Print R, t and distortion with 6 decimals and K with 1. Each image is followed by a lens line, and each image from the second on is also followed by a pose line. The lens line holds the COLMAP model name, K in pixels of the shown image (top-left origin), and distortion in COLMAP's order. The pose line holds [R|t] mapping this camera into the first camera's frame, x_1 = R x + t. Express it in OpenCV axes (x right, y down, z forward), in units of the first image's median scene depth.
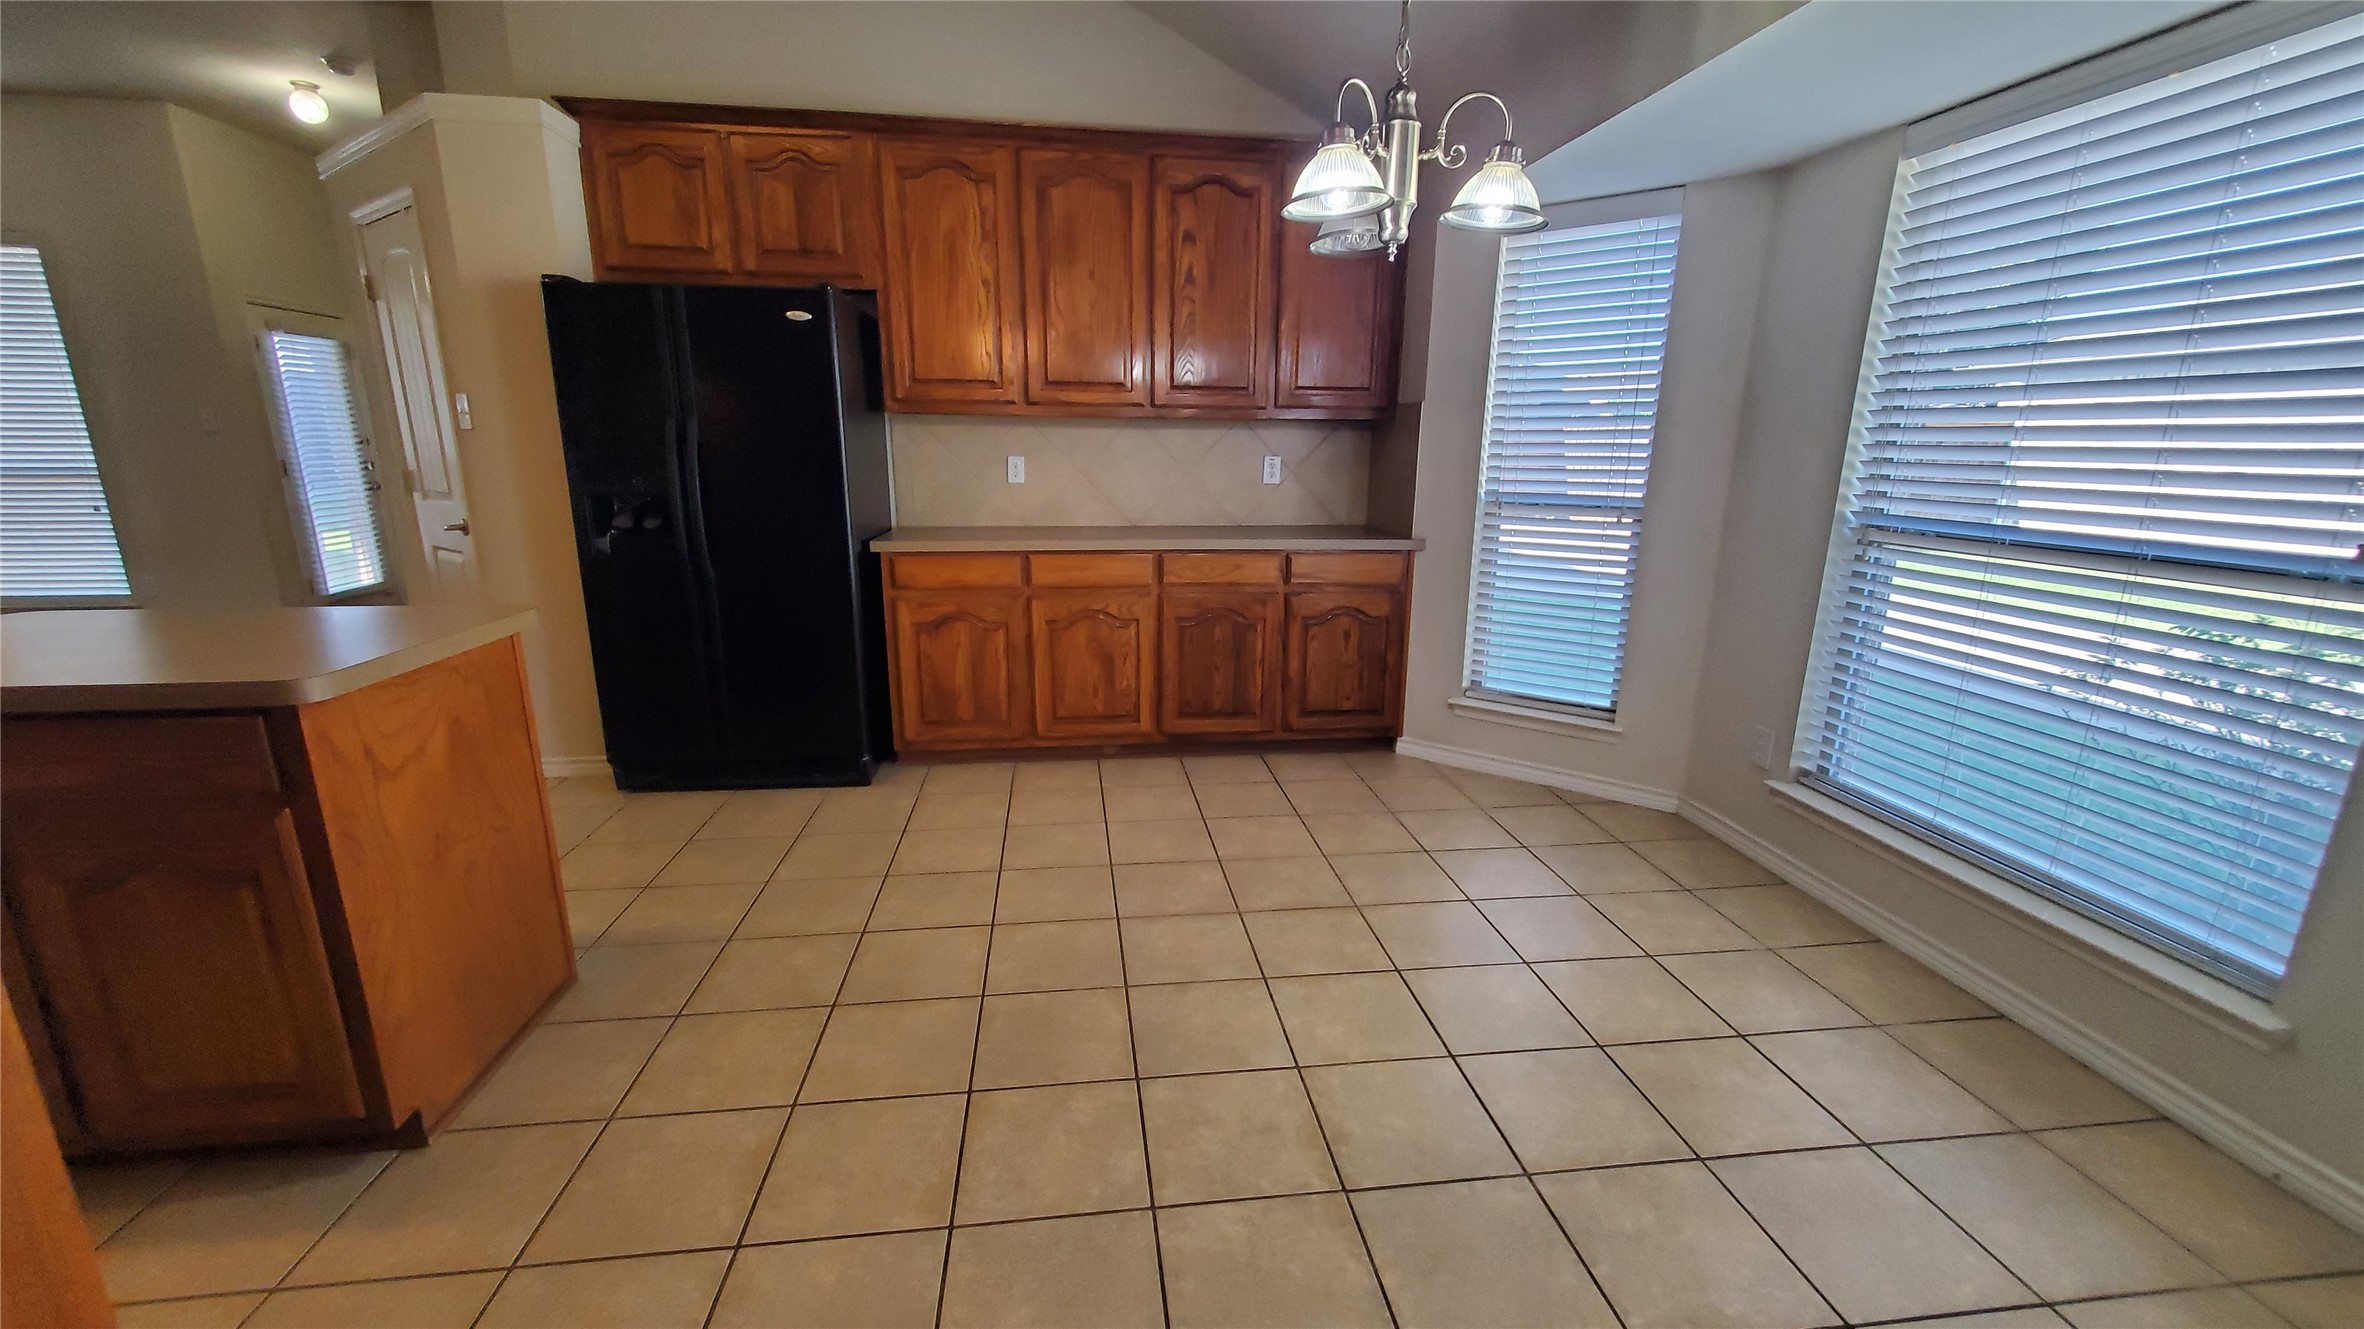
lens RADIAL K [[941.9, 0, 1190.0], [0, 941.9, 658.0], [0, 0, 1]] dist [0.007904, 0.000420]
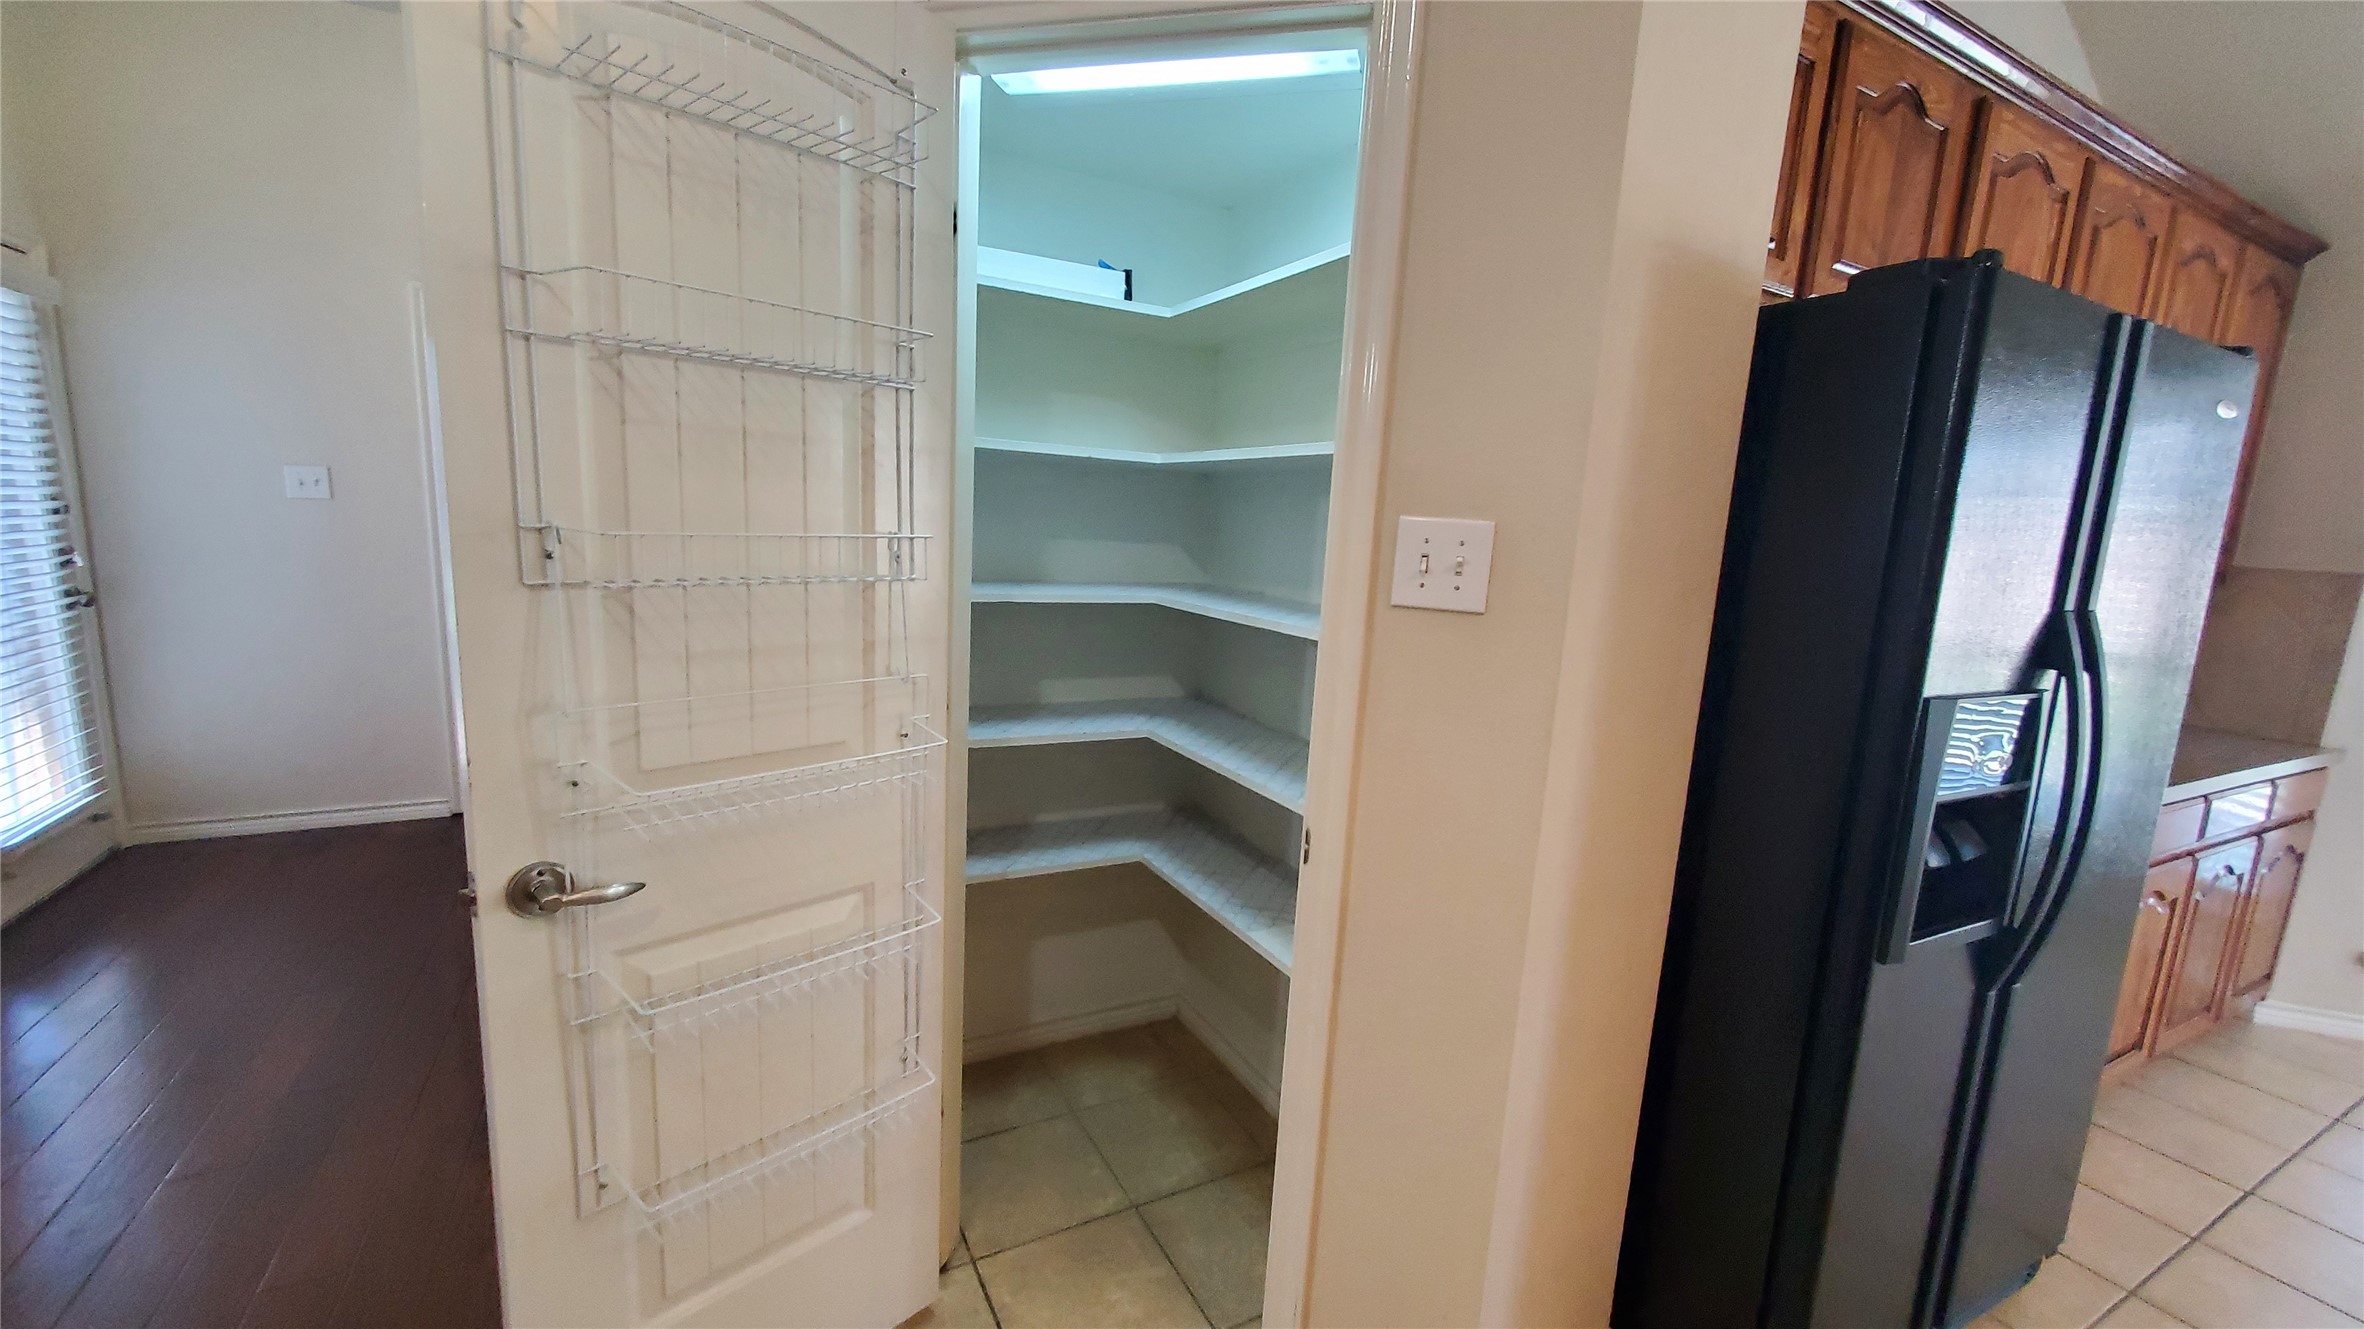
lens RADIAL K [[941.9, 0, 1178.0], [0, 941.9, 674.1], [0, 0, 1]] dist [0.007904, 0.000420]
pose [[0.931203, -0.014653, 0.364207, -0.953549], [0.032801, 0.998506, -0.043692, -0.191858], [-0.363023, 0.052633, 0.930292, 0.645660]]
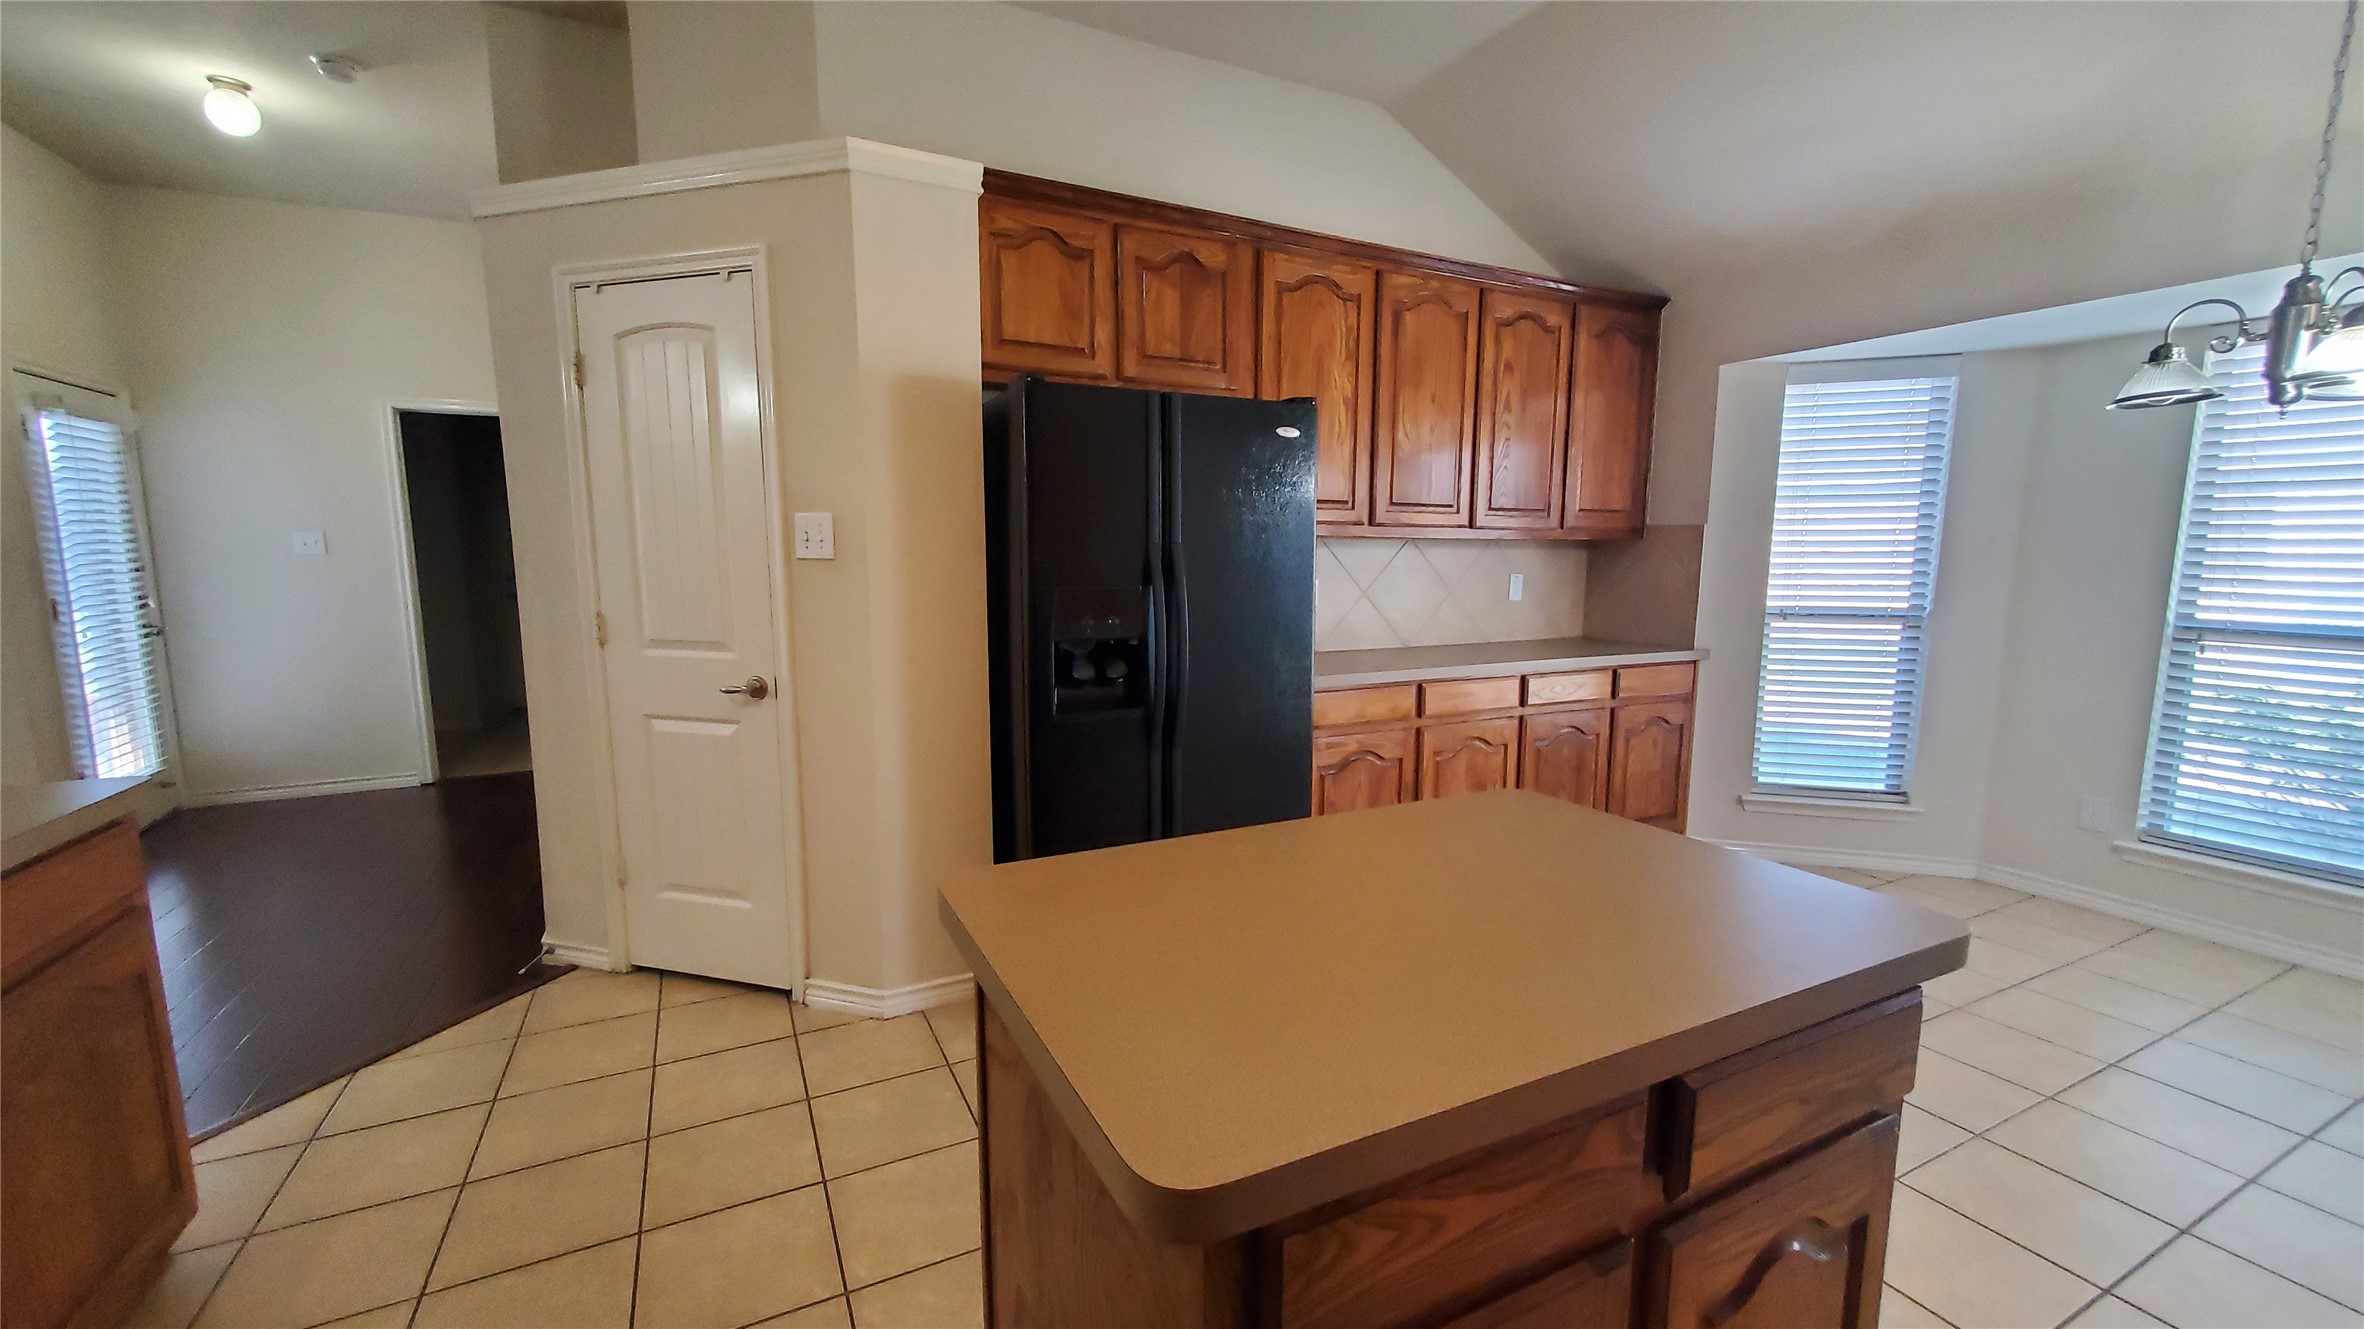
lens RADIAL K [[941.9, 0, 1187.9], [0, 941.9, 667.9], [0, 0, 1]] dist [0.007904, 0.000420]
pose [[0.941572, -0.048018, 0.333371, -0.701501], [0.080653, 0.993133, -0.084747, -0.064154], [-0.327012, 0.106683, 0.938979, 0.190518]]
